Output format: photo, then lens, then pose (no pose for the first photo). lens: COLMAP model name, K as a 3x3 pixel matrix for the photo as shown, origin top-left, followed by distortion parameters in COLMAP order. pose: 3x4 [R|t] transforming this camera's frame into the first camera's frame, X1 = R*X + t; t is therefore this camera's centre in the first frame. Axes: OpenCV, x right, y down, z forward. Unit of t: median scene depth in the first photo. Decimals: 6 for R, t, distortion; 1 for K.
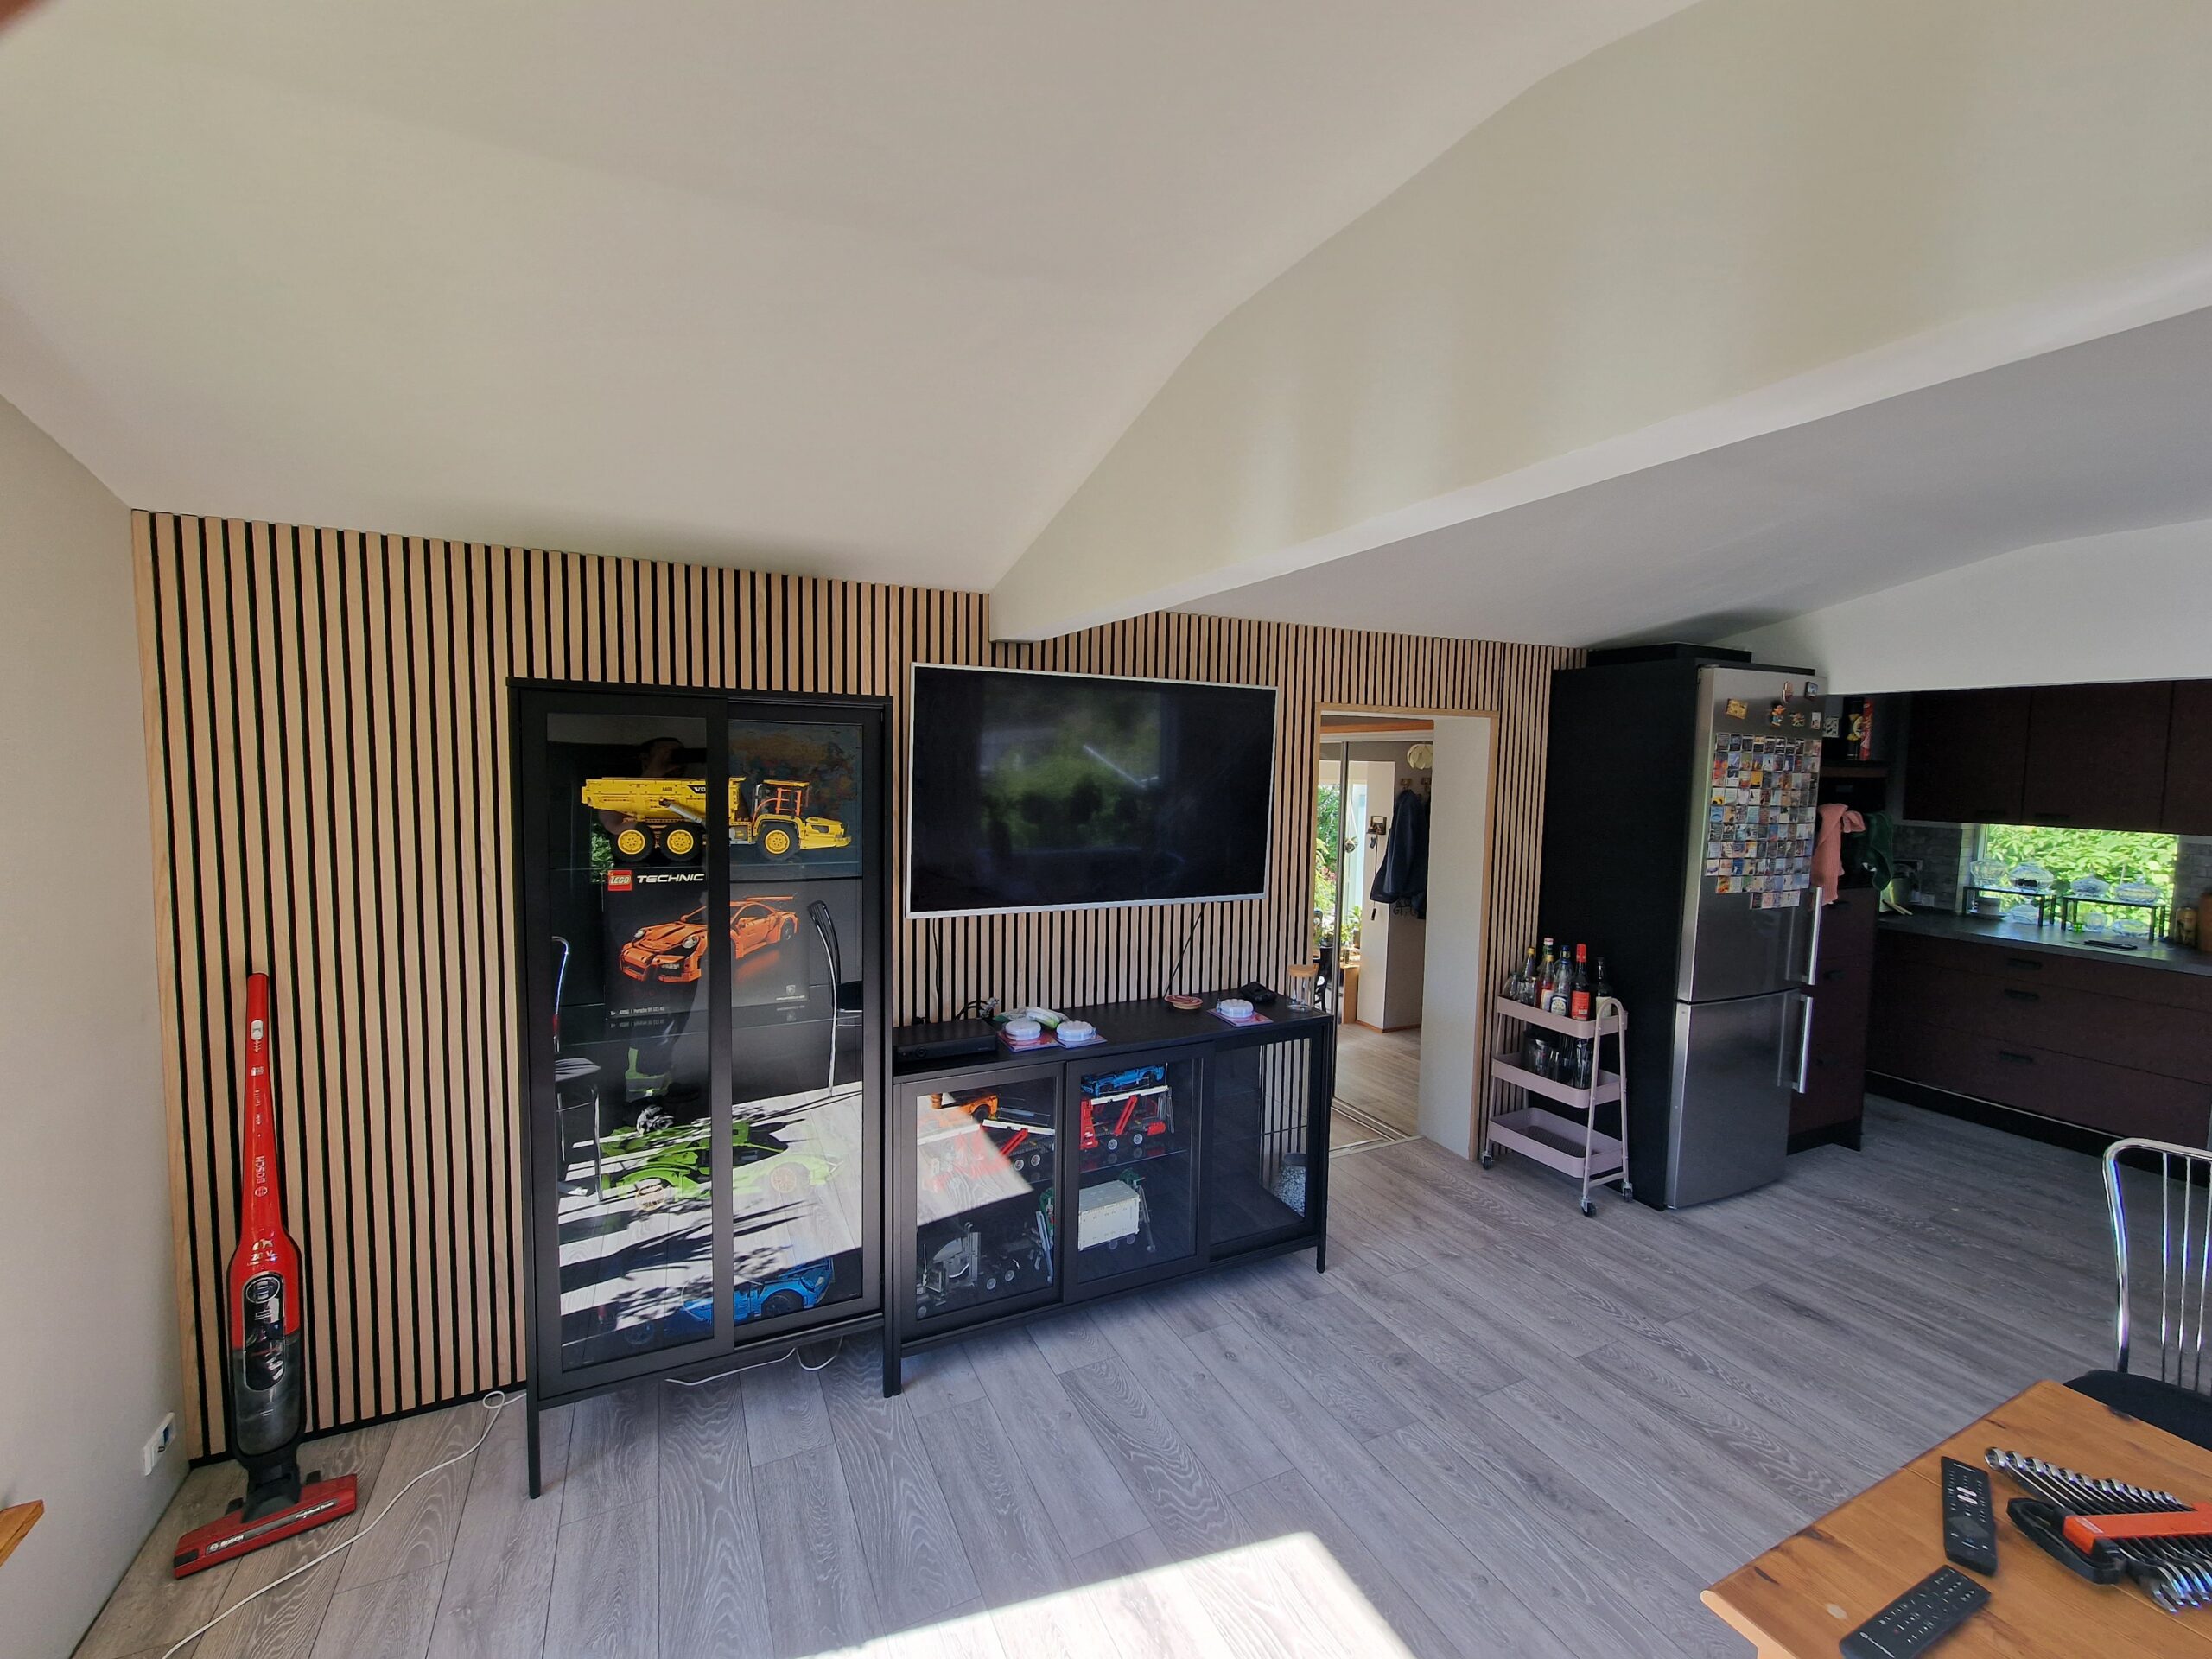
lens RADIAL K [[909.5, 0, 1097.3], [0, 909.5, 821.4], [0, 0, 1]] dist [0.000347, -0.000280]
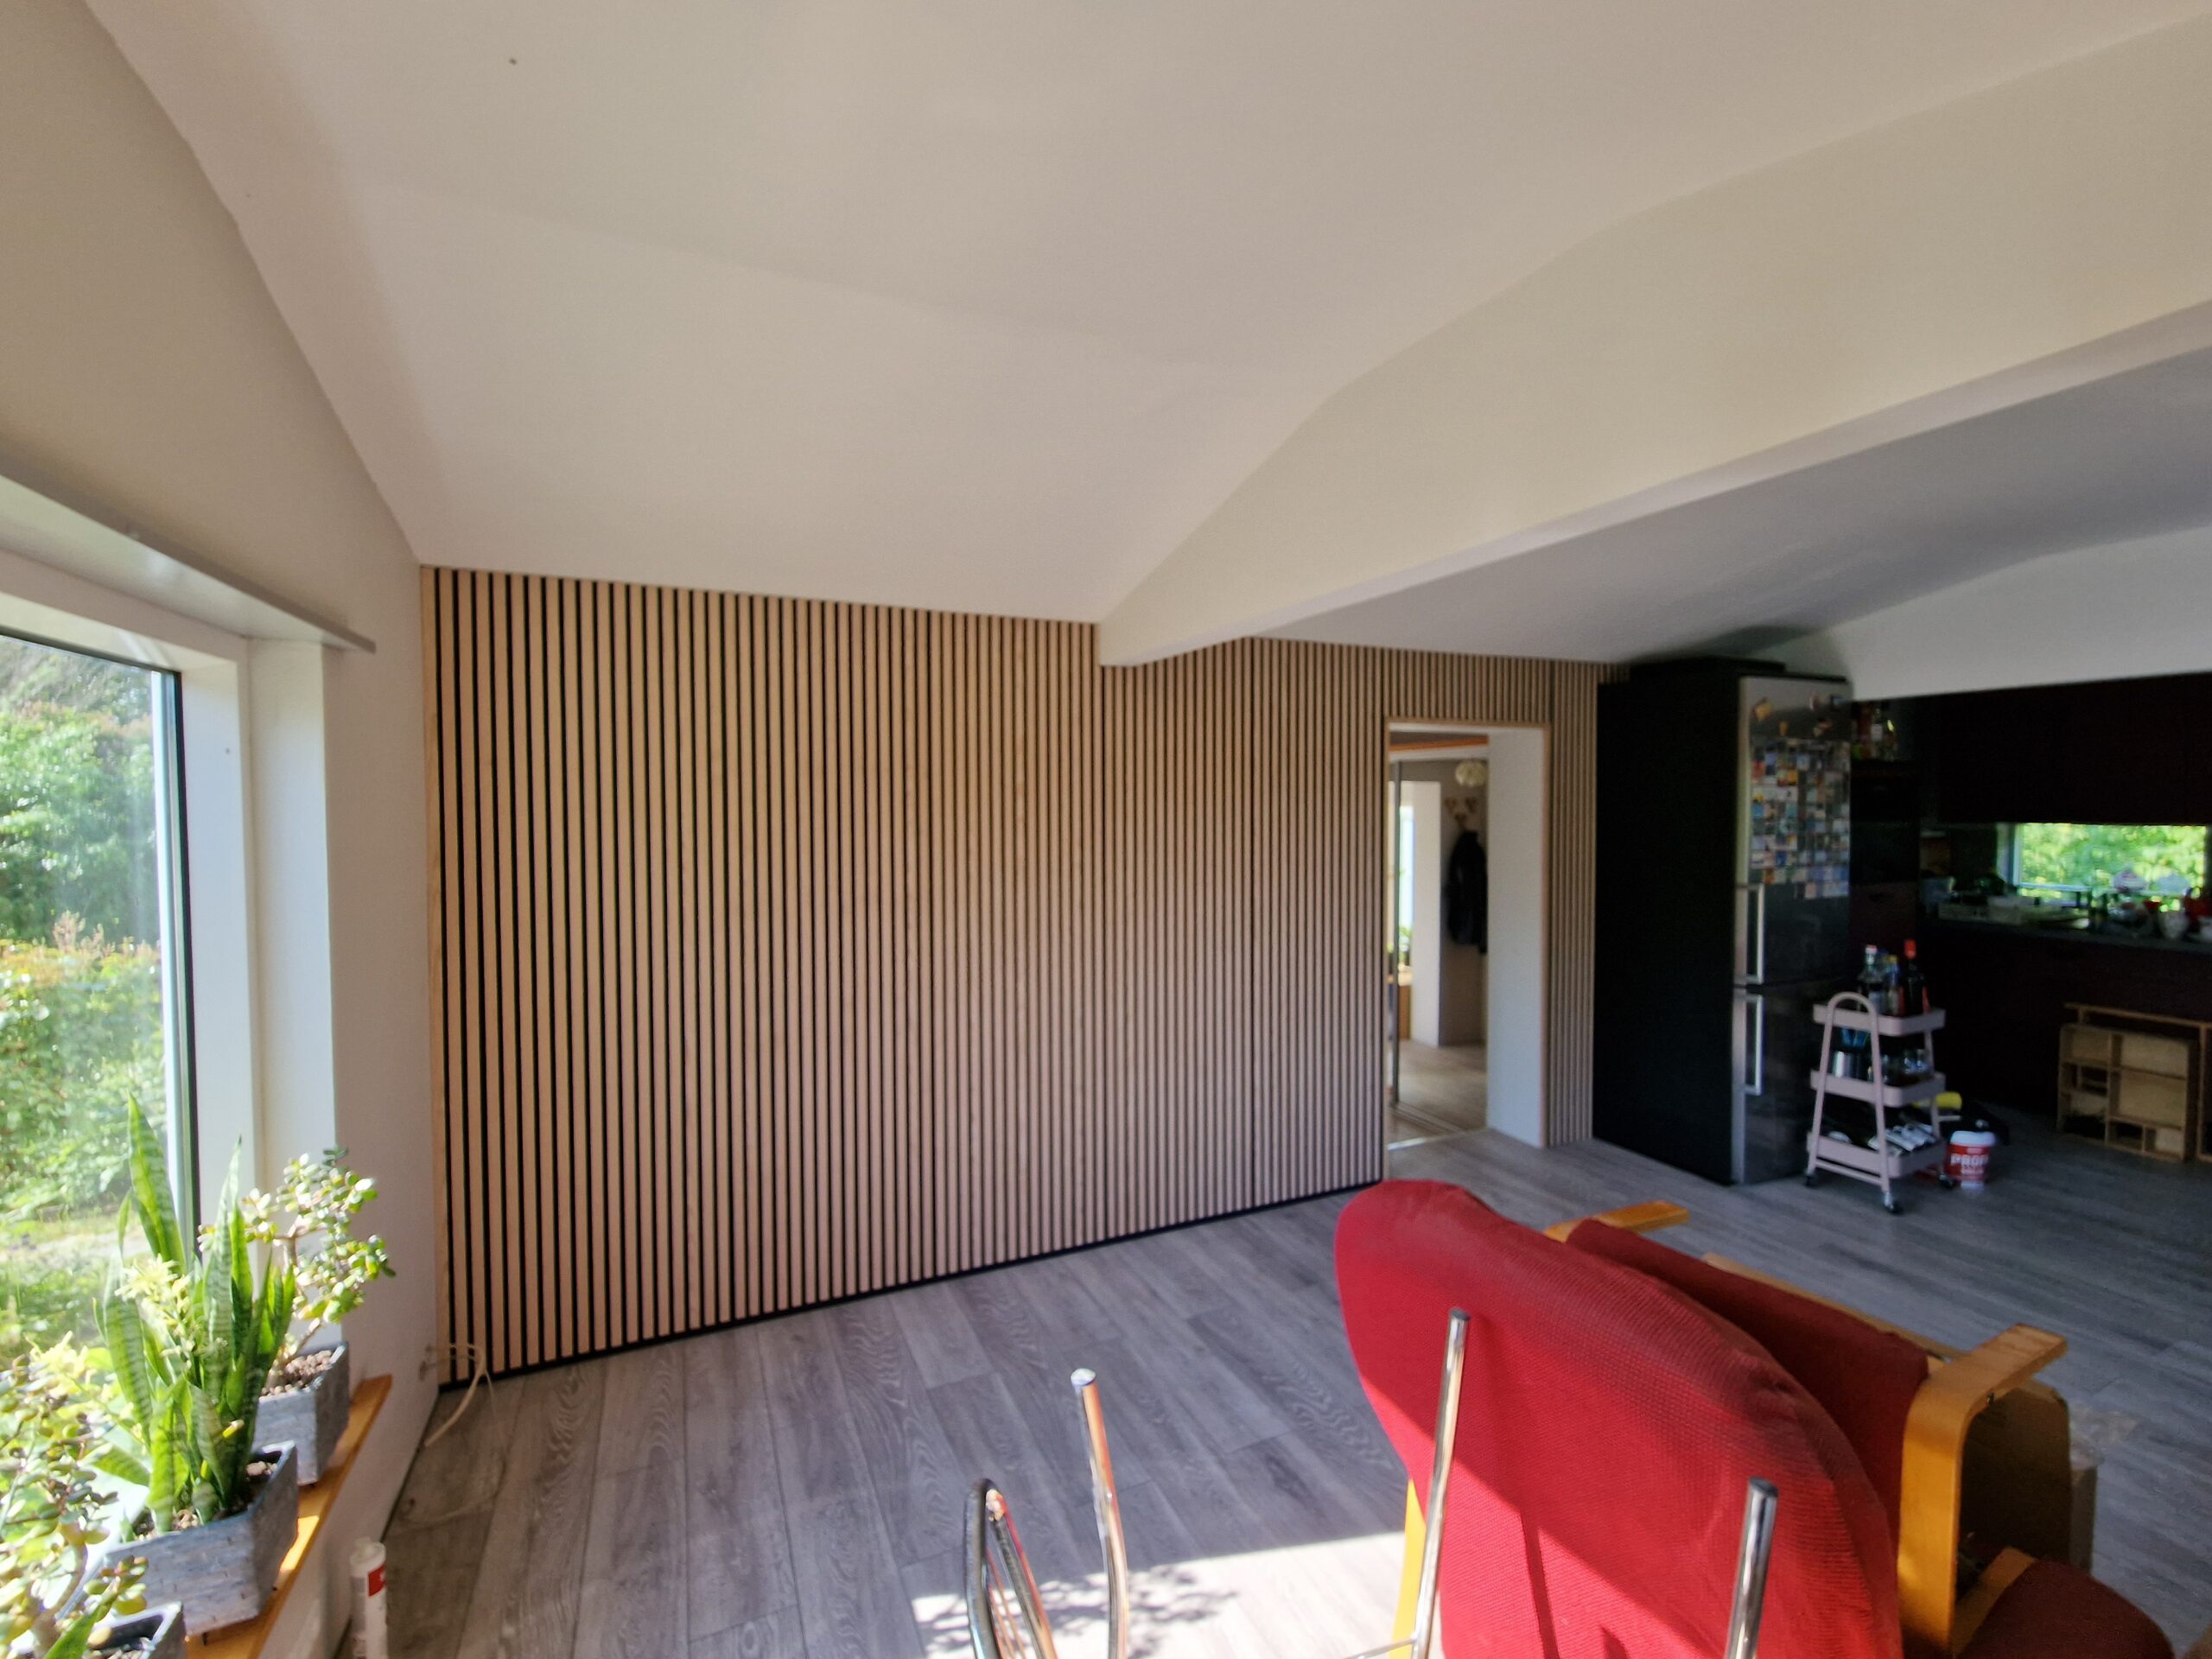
lens RADIAL K [[928.2, 0, 1104.4], [0, 928.2, 805.6], [0, 0, 1]] dist [-0.002061, -0.000699]
pose [[0.999700, -0.019572, -0.014757, -0.082217], [0.018580, 0.997738, -0.064601, 0.042492], [0.015988, 0.064307, 0.997802, -0.116863]]
